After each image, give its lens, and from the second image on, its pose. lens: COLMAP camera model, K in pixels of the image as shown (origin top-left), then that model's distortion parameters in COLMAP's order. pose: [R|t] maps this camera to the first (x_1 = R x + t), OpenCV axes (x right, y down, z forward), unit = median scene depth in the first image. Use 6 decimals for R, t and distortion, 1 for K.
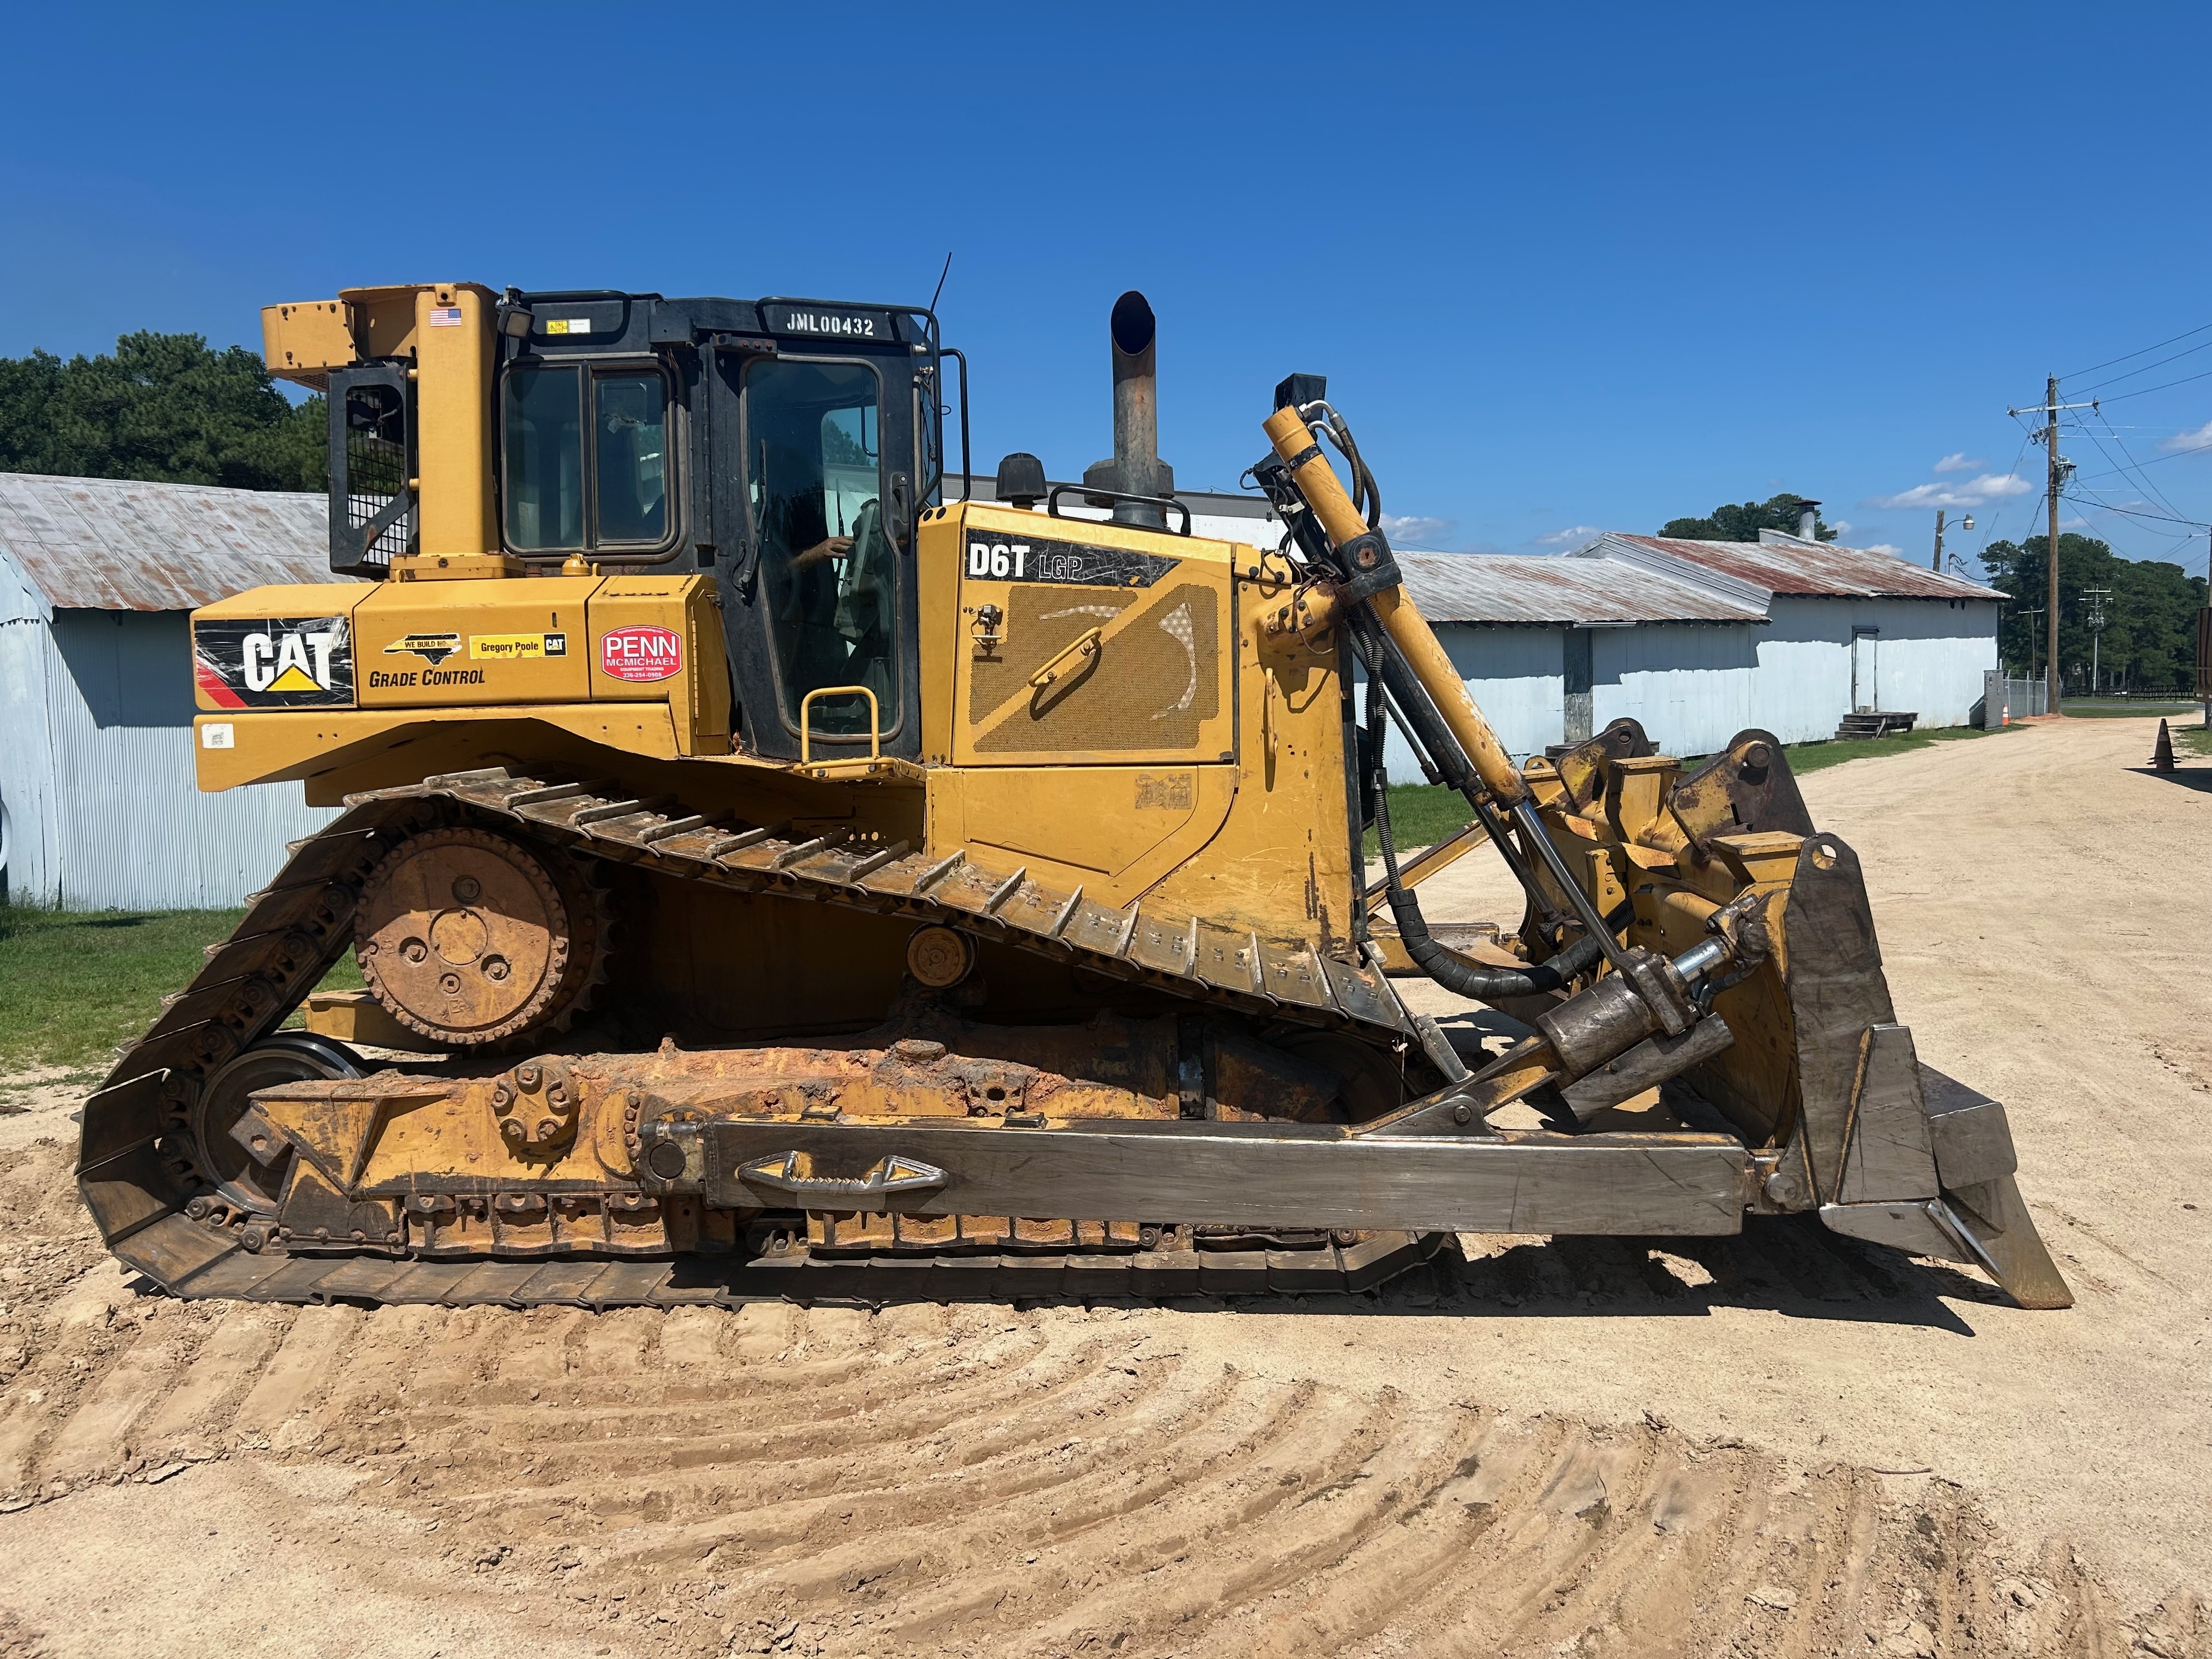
lens RADIAL K [[1655.6, 0, 1117.4], [0, 1655.6, 845.3], [0, 0, 1]] dist [0.076203, -0.152325]
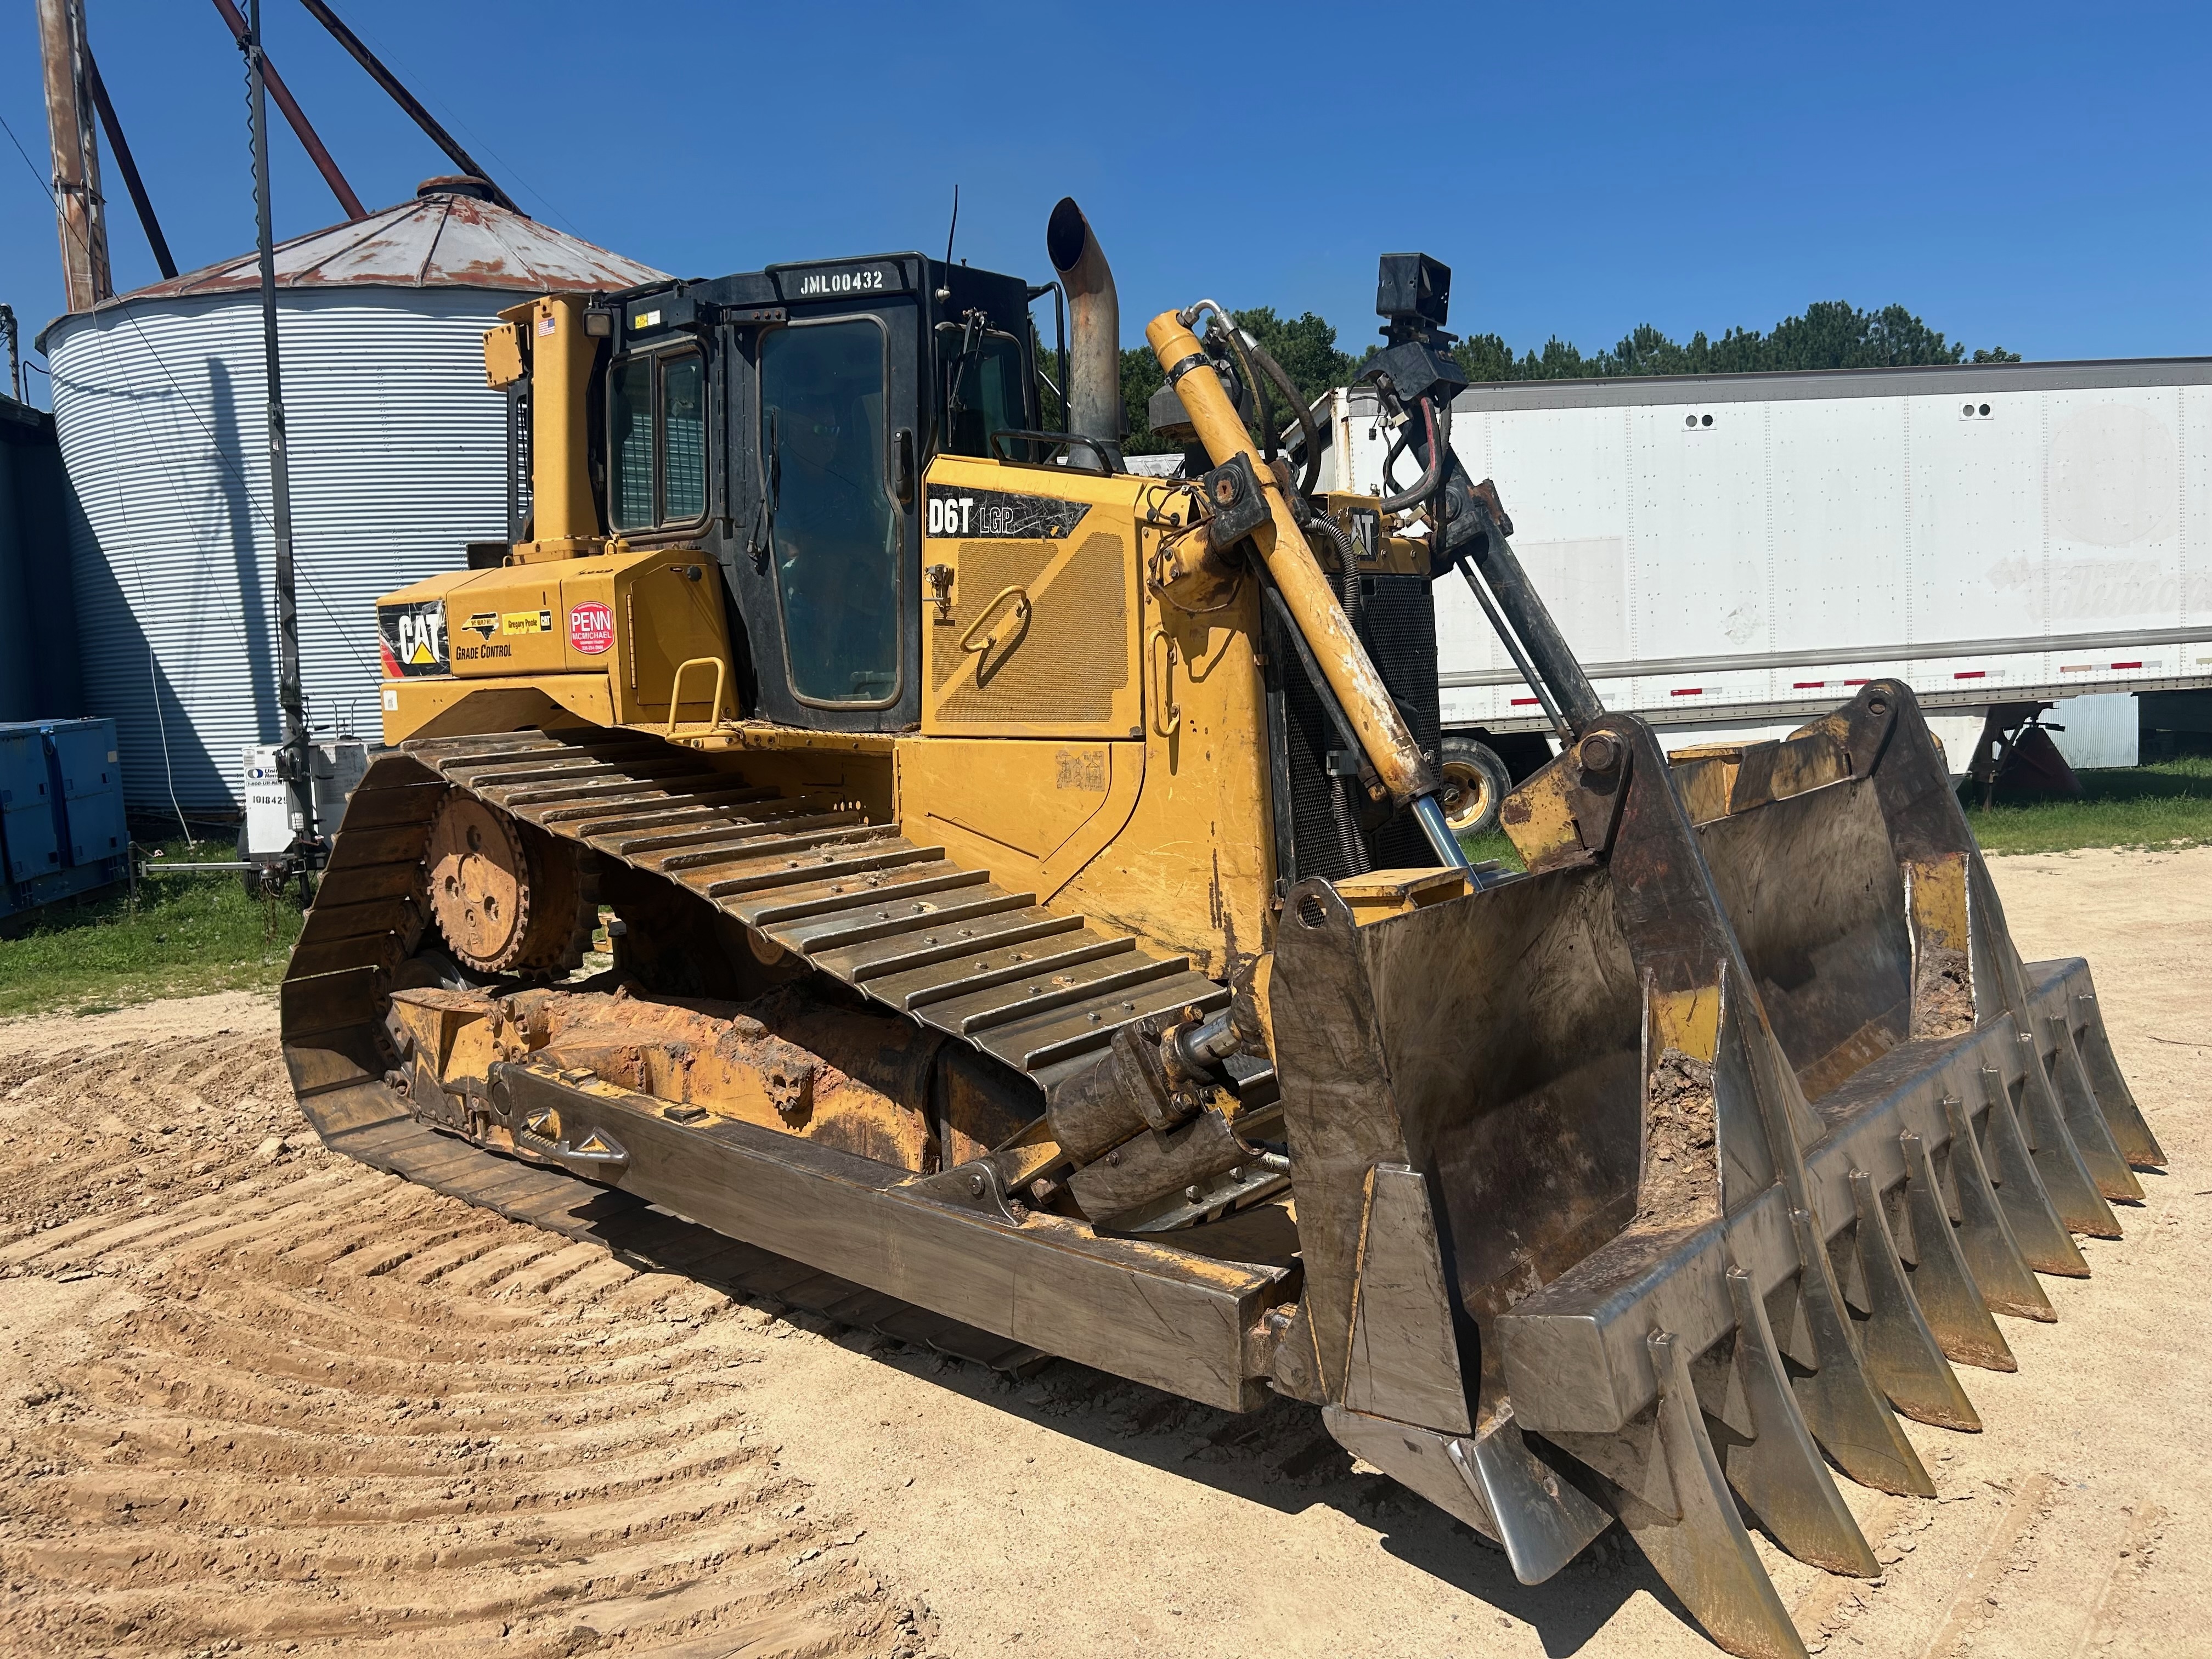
lens RADIAL K [[1660.7, 0, 1121.3], [0, 1660.7, 862.4], [0, 0, 1]] dist [0.077710, -0.238808]
pose [[0.809411, 0.066628, -0.583450, 0.620642], [-0.035863, 0.997297, 0.064136, -0.044950], [0.586146, -0.030988, 0.809612, 0.320203]]
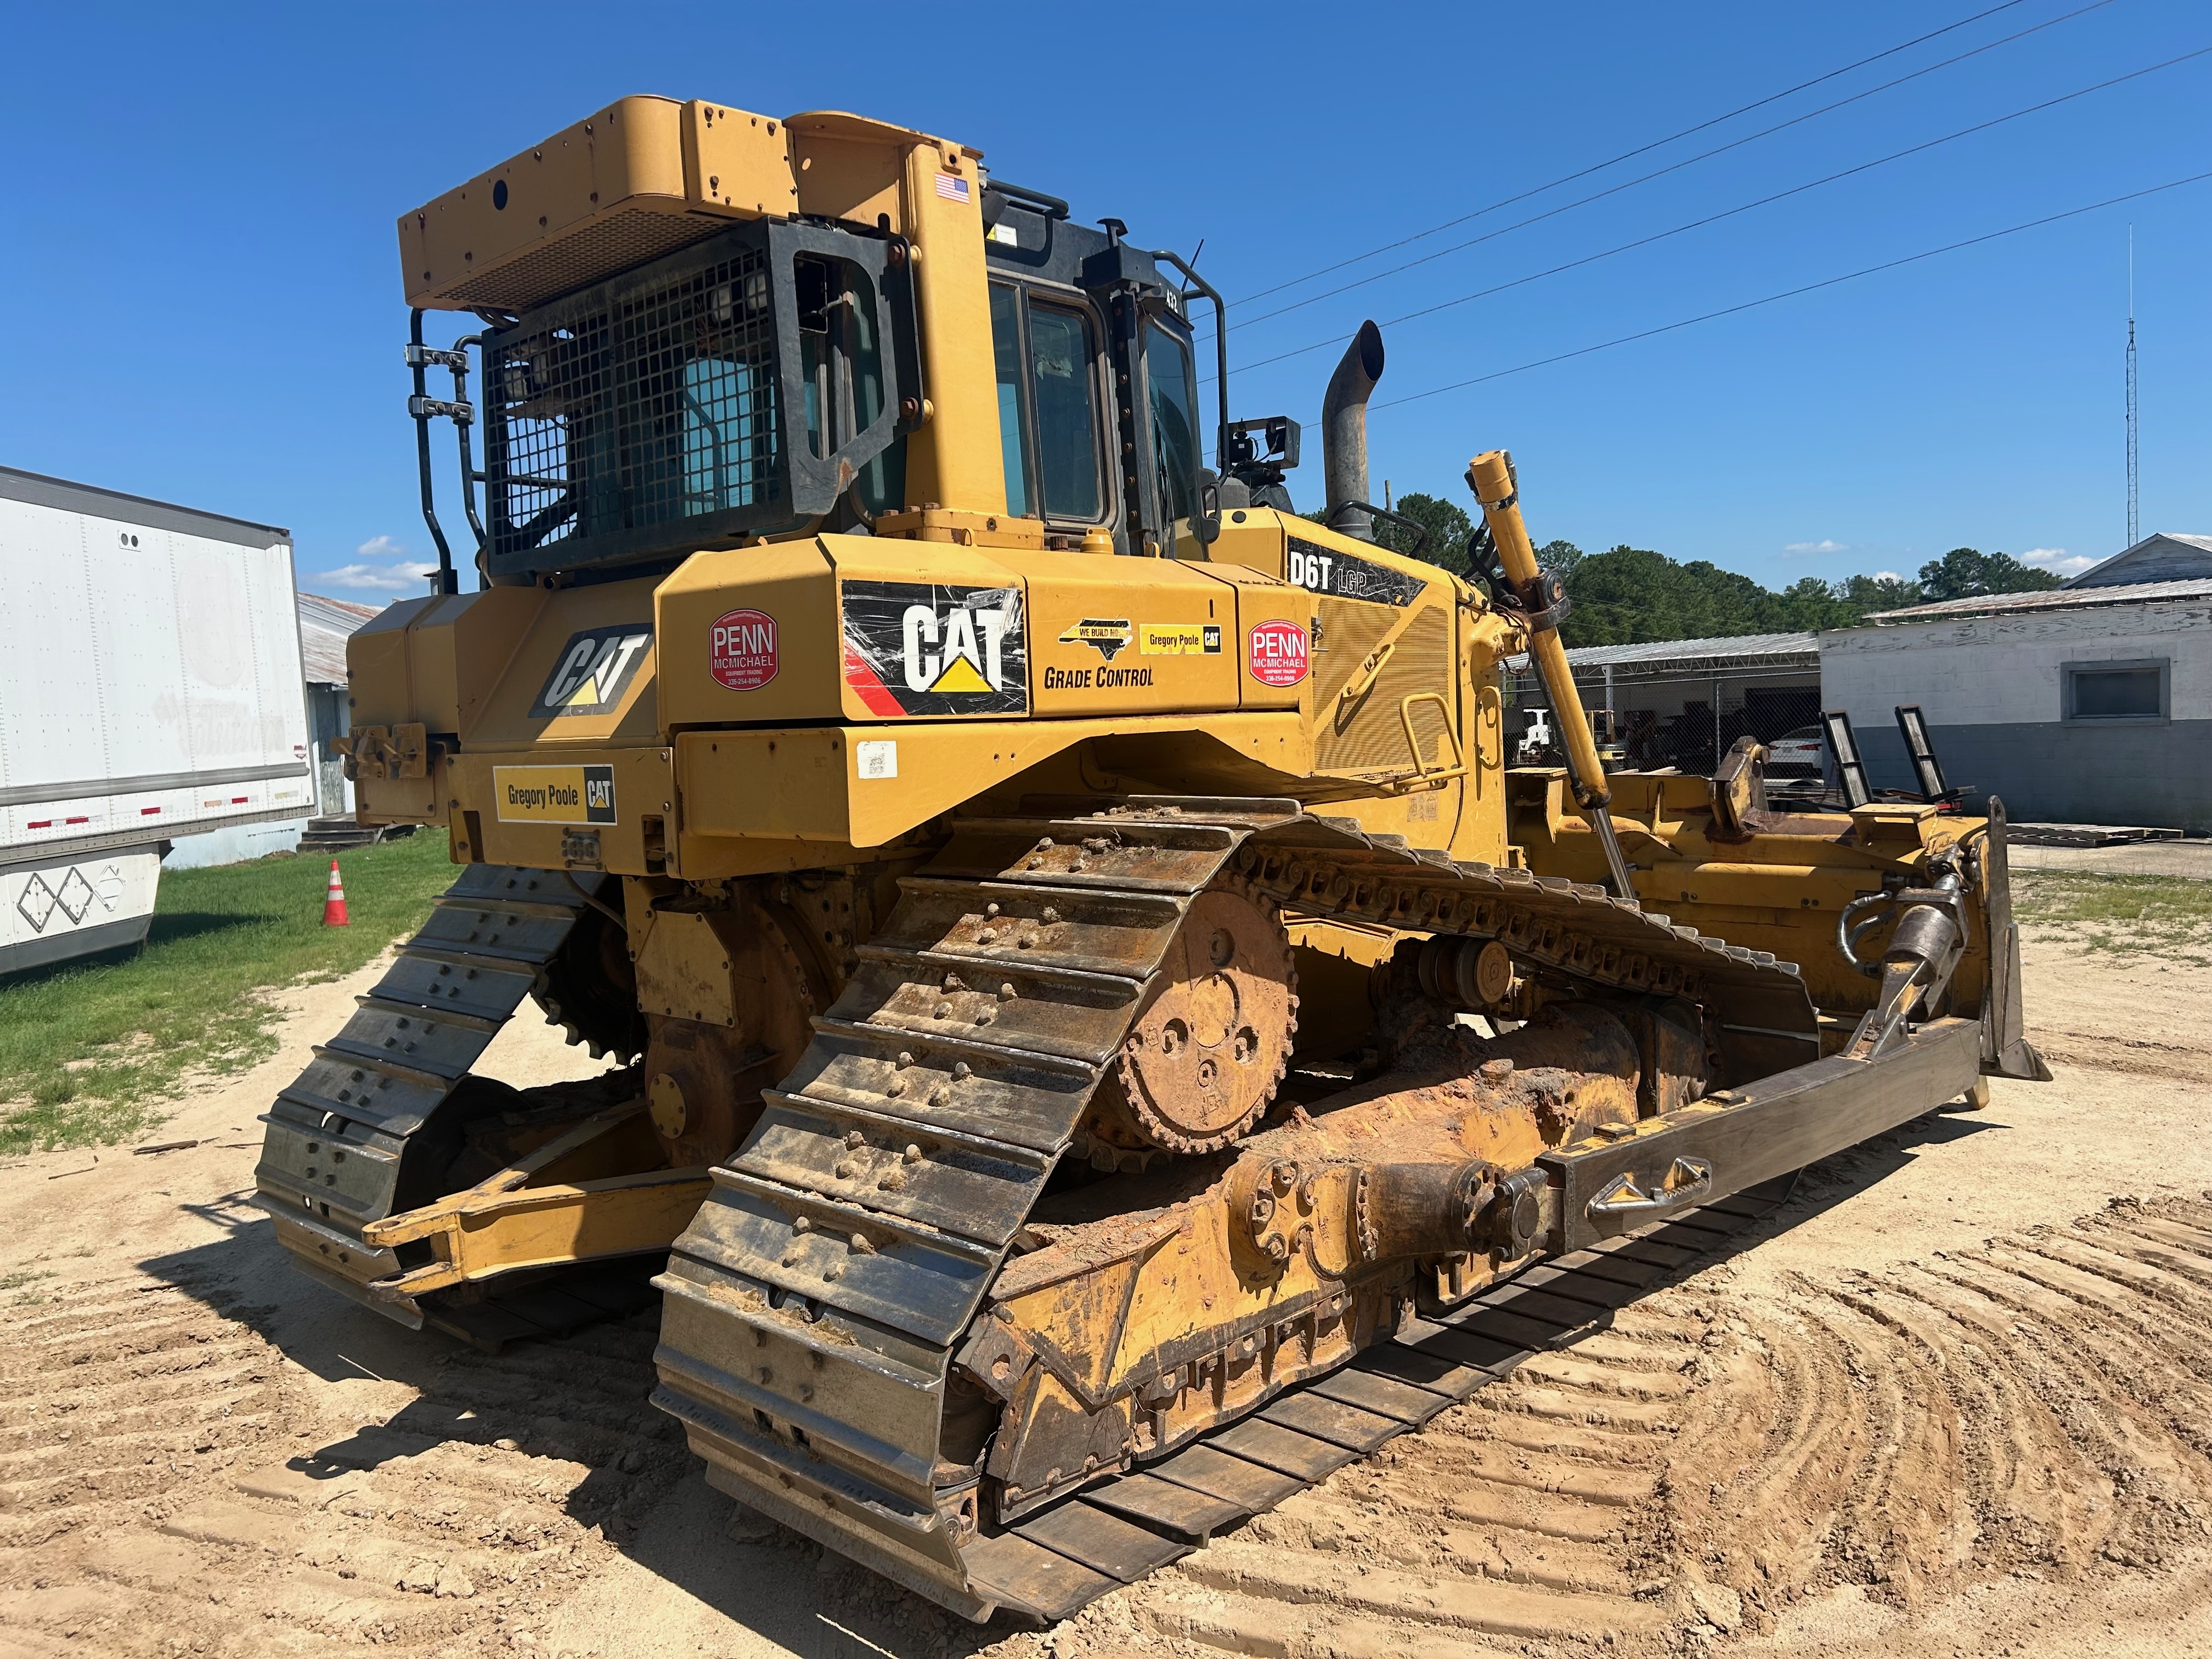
lens RADIAL K [[1670.0, 0, 1106.0], [0, 1670.0, 829.5], [0, 0, 1]] dist [0.022134, -0.030865]
pose [[0.649290, -0.046920, 0.759093, -0.975866], [0.085165, 0.996303, -0.011264, -0.023979], [-0.755758, 0.071962, 0.650885, 0.516417]]
